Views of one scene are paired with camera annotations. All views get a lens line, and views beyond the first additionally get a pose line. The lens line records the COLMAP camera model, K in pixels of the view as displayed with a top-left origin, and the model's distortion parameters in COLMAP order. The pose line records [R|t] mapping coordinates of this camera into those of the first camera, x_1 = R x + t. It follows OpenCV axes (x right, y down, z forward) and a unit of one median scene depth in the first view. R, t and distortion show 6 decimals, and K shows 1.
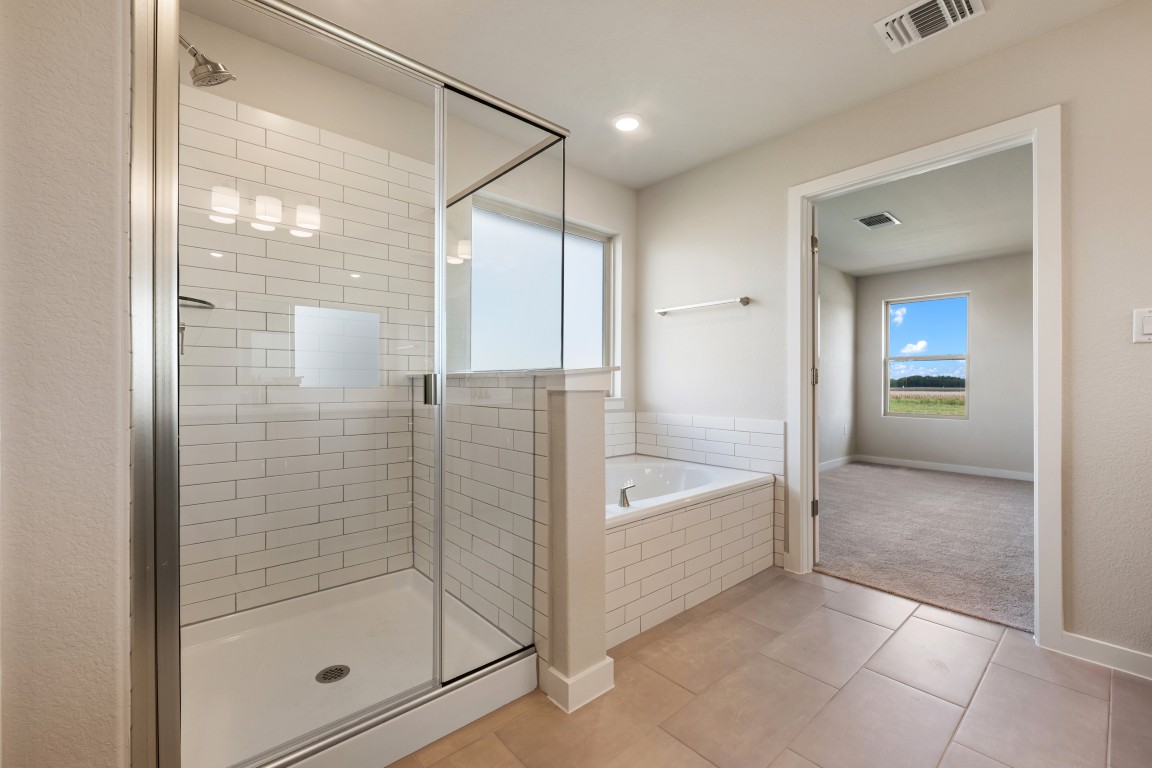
lens RADIAL K [[489.4, 0, 581.8], [0, 489.4, 385.3], [0, 0, 1]] dist [0.000864, 0.000472]
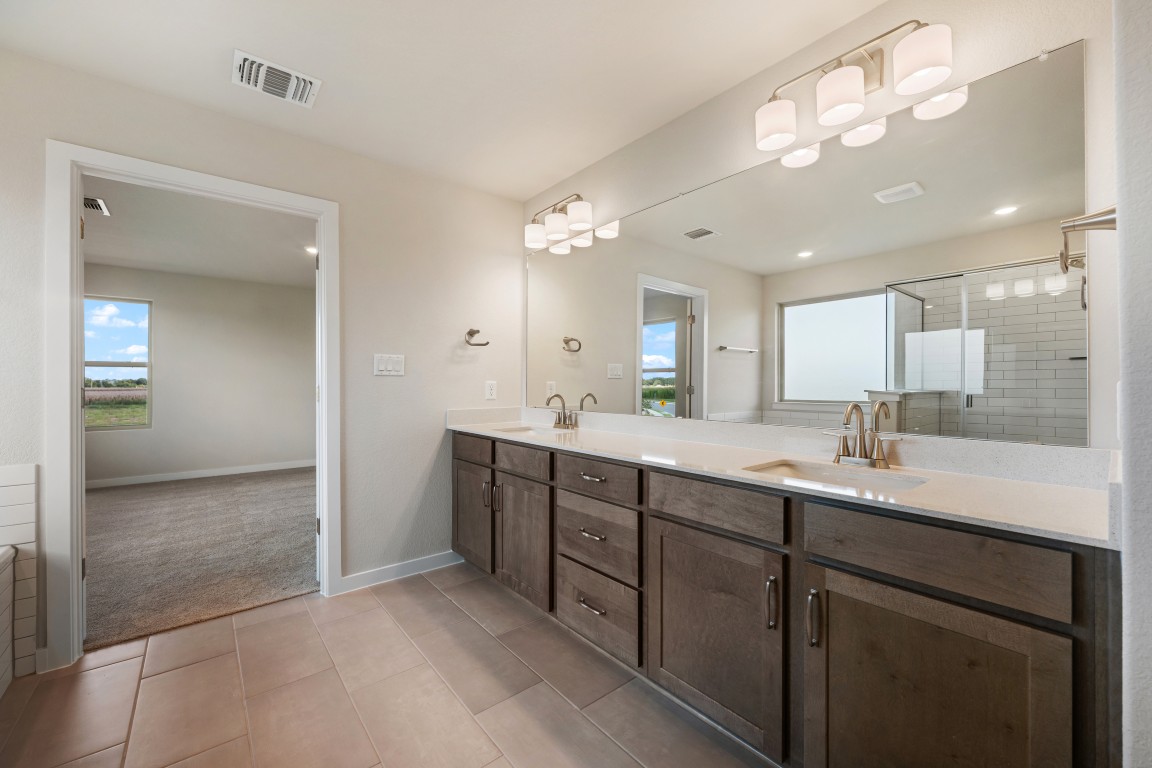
lens RADIAL K [[453.0, 0, 581.9], [0, 453.0, 380.7], [0, 0, 1]] dist [-0.001022, 0.000398]
pose [[0.032024, 0.001932, 0.999485, -0.214556], [0.004442, 0.999988, -0.002075, -0.042086], [-0.999477, 0.004506, 0.032015, 0.192823]]
